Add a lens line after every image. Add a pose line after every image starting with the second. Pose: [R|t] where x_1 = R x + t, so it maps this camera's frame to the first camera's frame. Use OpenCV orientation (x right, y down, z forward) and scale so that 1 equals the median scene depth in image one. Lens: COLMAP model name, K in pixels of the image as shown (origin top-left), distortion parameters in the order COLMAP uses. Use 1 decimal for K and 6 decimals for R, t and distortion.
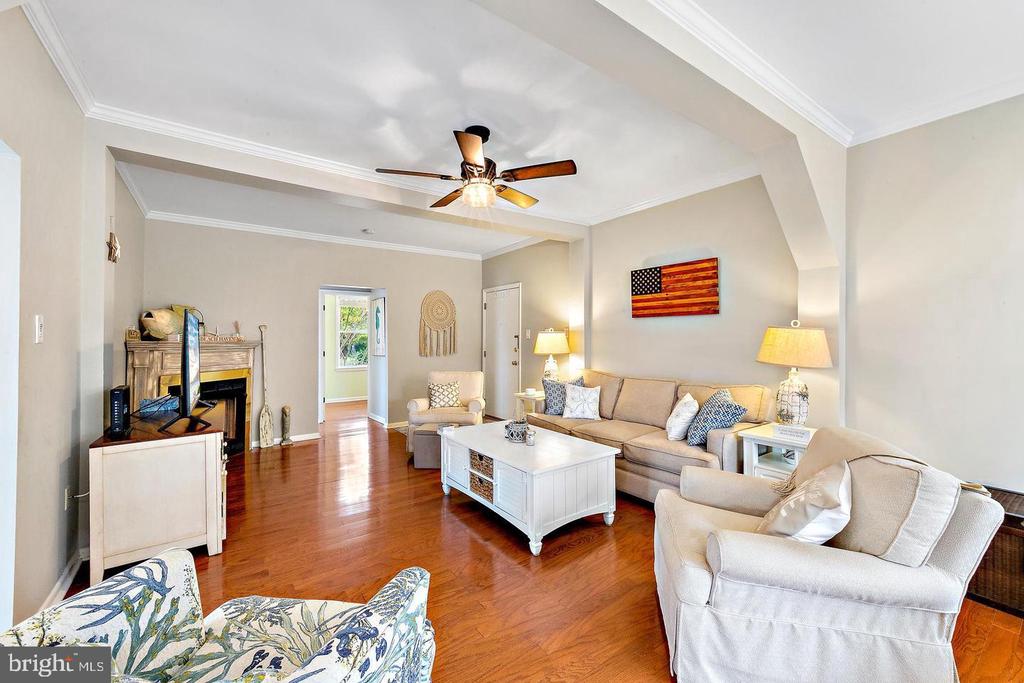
lens RADIAL K [[403.7, 0, 509.2], [0, 403.7, 336.4], [0, 0, 1]] dist [-0.002432, -0.000243]
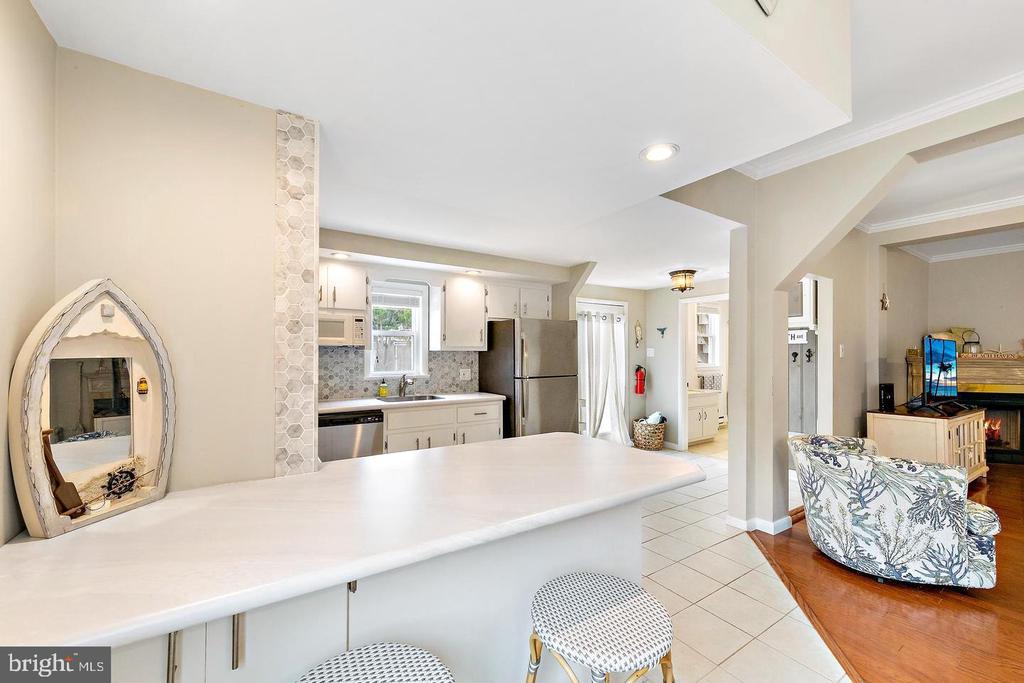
lens RADIAL K [[403.7, 0, 508.6], [0, 403.7, 348.9], [0, 0, 1]] dist [-0.002432, -0.000243]
pose [[-0.053312, -0.012098, -0.998505, 0.538599], [0.004048, 0.999916, -0.012331, -0.004375], [0.998570, -0.004700, -0.053259, -0.336283]]
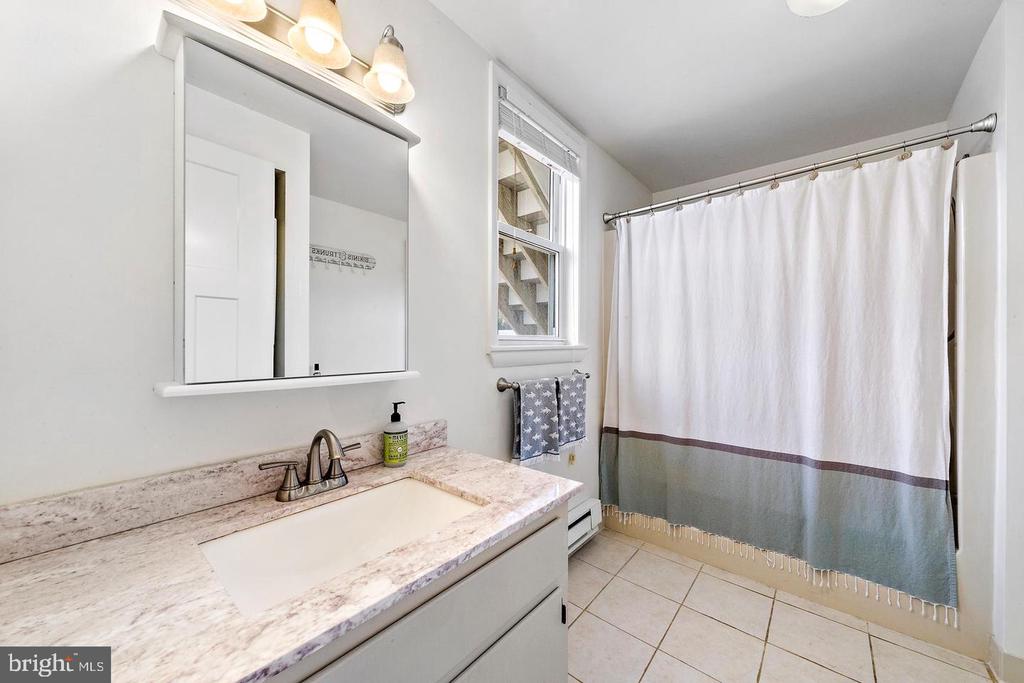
lens RADIAL K [[380.0, 0, 505.6], [0, 380.0, 343.2], [0, 0, 1]] dist [-0.007236, 0.000432]
pose [[0.227328, -0.000246, -0.973818, -0.888014], [0.000486, 1.000000, -0.000140, 0.051259], [0.973818, -0.000441, 0.227328, 0.319733]]
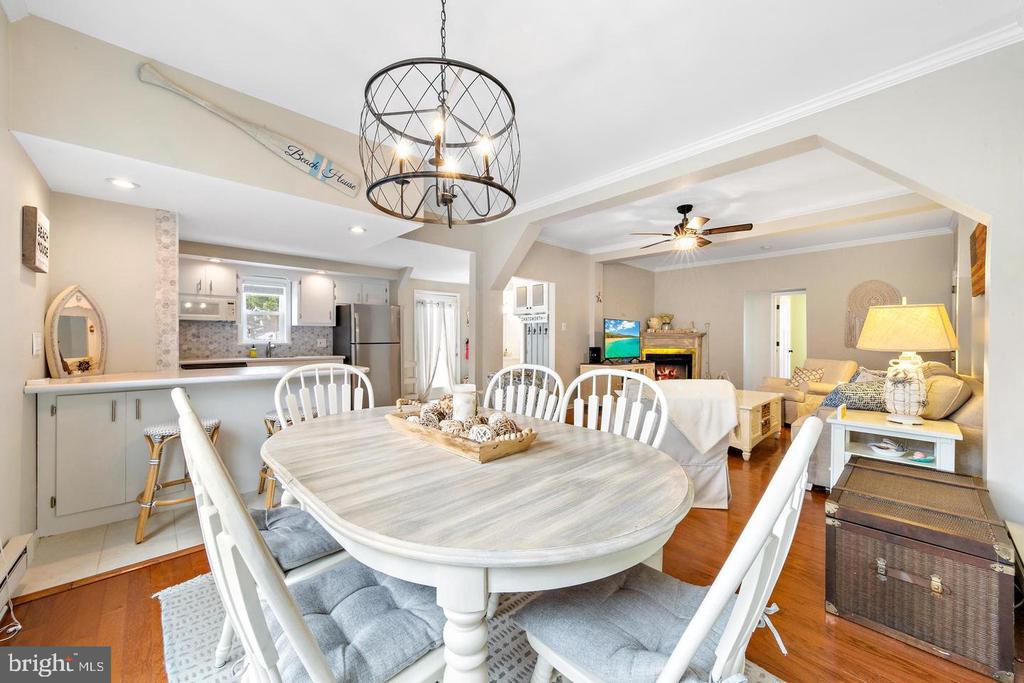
lens RADIAL K [[380.0, 0, 509.8], [0, 380.0, 338.6], [0, 0, 1]] dist [-0.007236, 0.000432]
pose [[0.137337, 0.000640, -0.990524, 1.019051], [0.005219, 0.999985, 0.001369, 0.038215], [0.990511, -0.005357, 0.137332, 0.020984]]
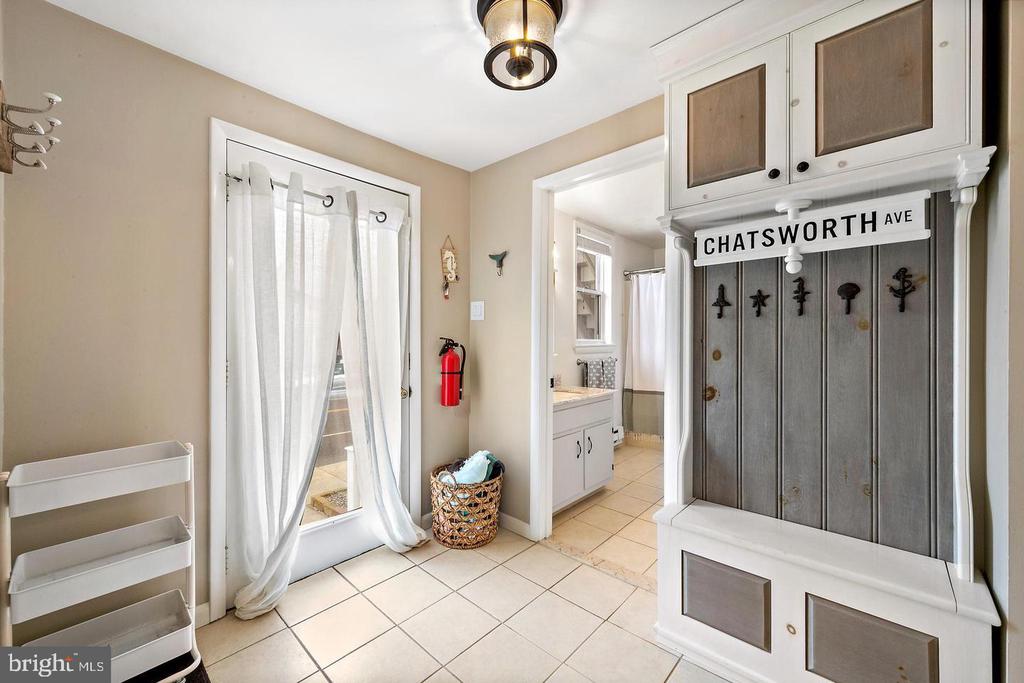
lens RADIAL K [[403.7, 0, 518.0], [0, 403.7, 339.5], [0, 0, 1]] dist [-0.002432, -0.000243]
pose [[0.222862, -0.005108, -0.974837, -0.365239], [0.004403, 0.999981, -0.004233, 0.045339], [0.974840, -0.003348, 0.222880, 0.045482]]
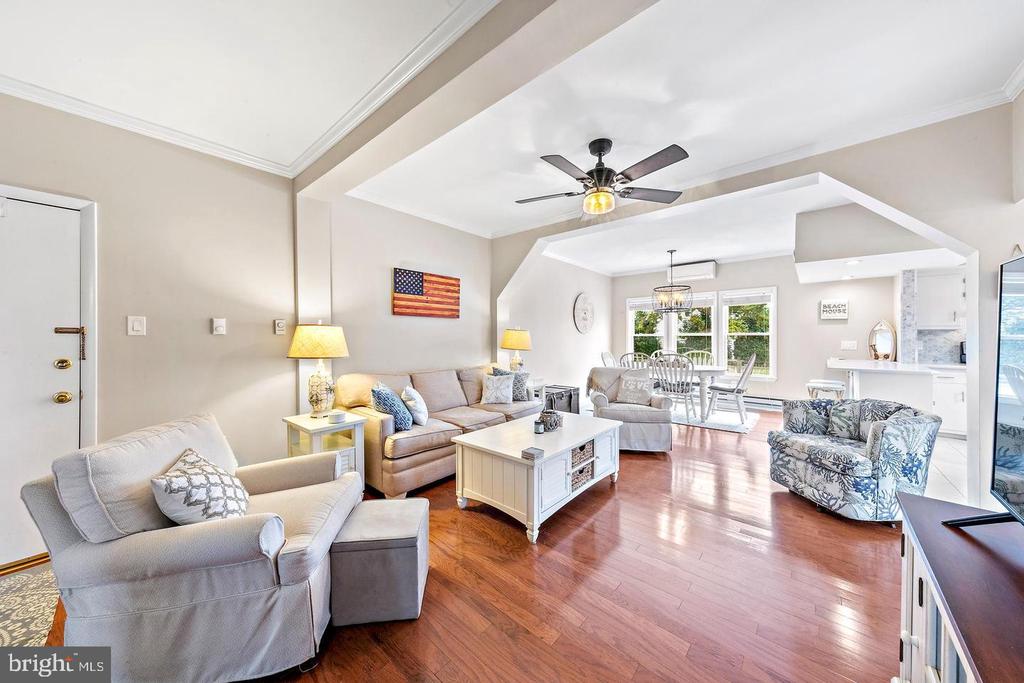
lens RADIAL K [[347.9, 0, 508.6], [0, 347.9, 340.2], [0, 0, 1]] dist [0.001788, 0.000033]
pose [[-0.231889, -0.012194, 0.972666, -0.666440], [-0.004609, 0.999924, 0.011437, 0.006405], [-0.972731, -0.001831, -0.231928, 1.029651]]
